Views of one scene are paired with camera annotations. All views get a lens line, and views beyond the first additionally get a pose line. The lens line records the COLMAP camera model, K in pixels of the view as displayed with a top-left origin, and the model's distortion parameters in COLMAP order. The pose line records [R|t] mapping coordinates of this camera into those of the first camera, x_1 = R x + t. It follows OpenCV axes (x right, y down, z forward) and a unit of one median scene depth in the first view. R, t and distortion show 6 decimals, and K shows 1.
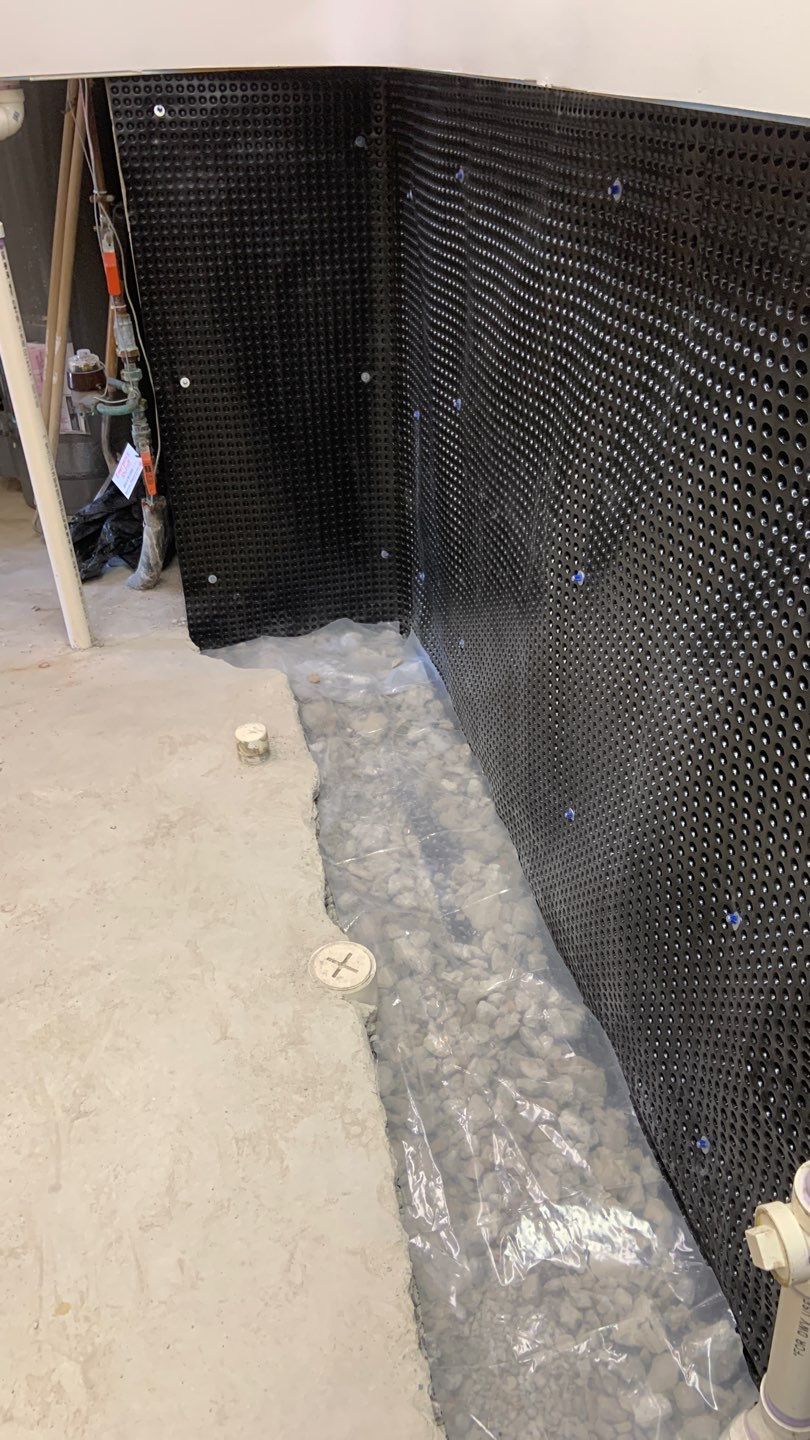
lens RADIAL K [[1079.5, 0, 405.9], [0, 1079.5, 701.9], [0, 0, 1]] dist [0.134926, -0.177848]
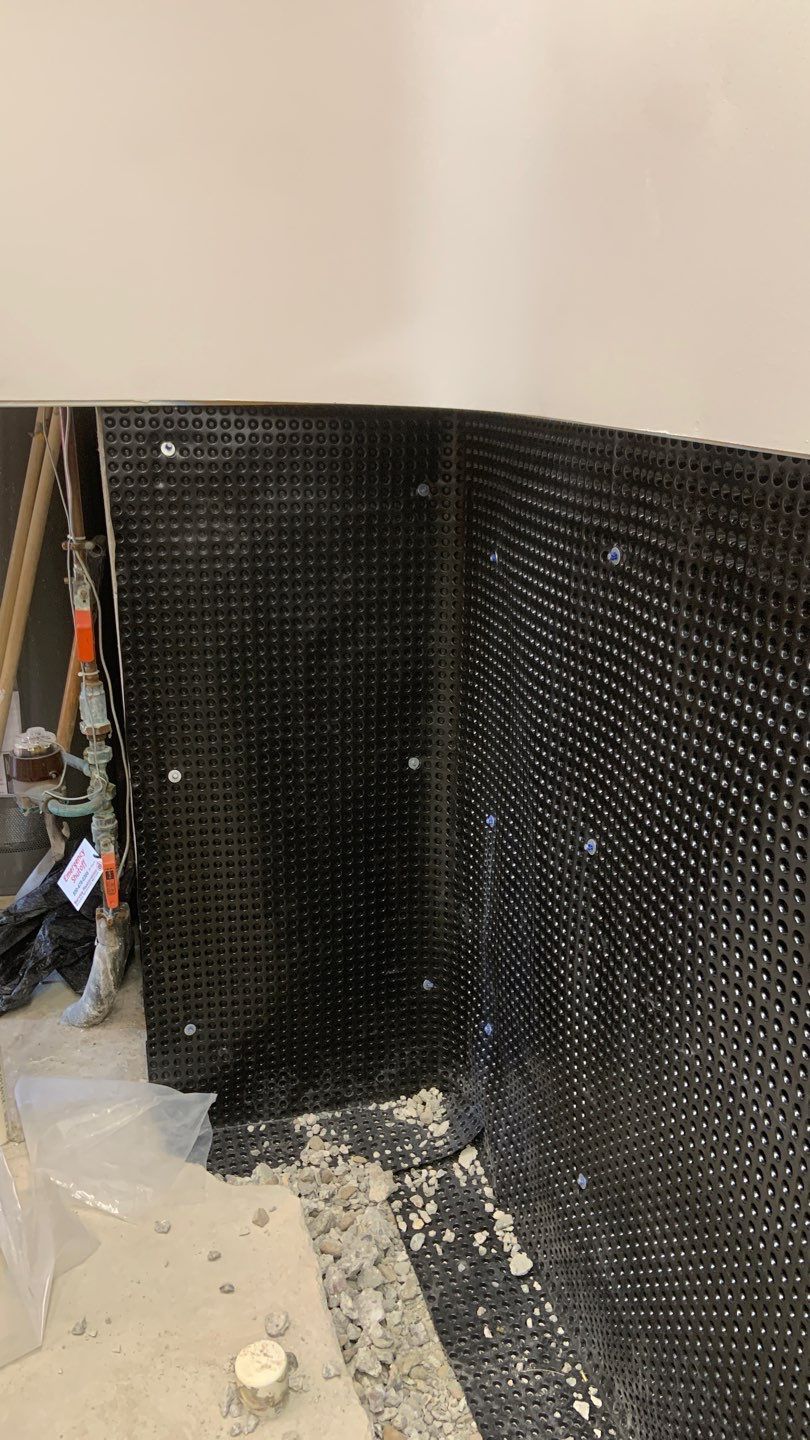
lens RADIAL K [[1079.5, 0, 405.9], [0, 1079.5, 701.9], [0, 0, 1]] dist [0.134926, -0.177848]
pose [[0.997694, 0.012091, 0.066793, -0.099603], [0.003591, 0.973226, -0.229822, -0.177889], [-0.067784, 0.229532, 0.970938, 0.278697]]
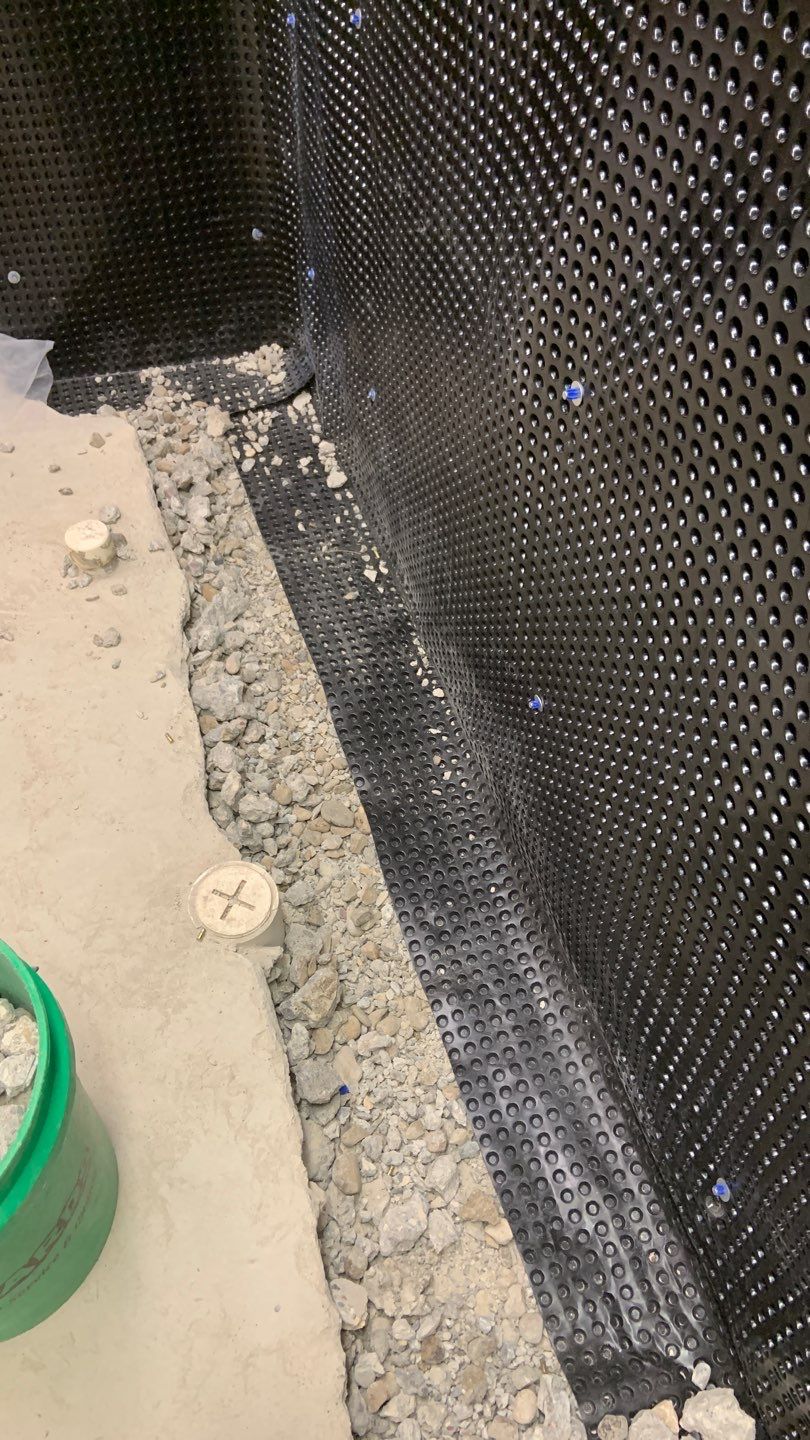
lens RADIAL K [[1079.5, 0, 405.9], [0, 1079.5, 701.9], [0, 0, 1]] dist [0.134926, -0.177848]
pose [[0.995379, -0.048953, 0.082607, 0.003659], [0.018644, 0.942443, 0.333847, -0.099754], [-0.094195, -0.330764, 0.939001, 0.235706]]
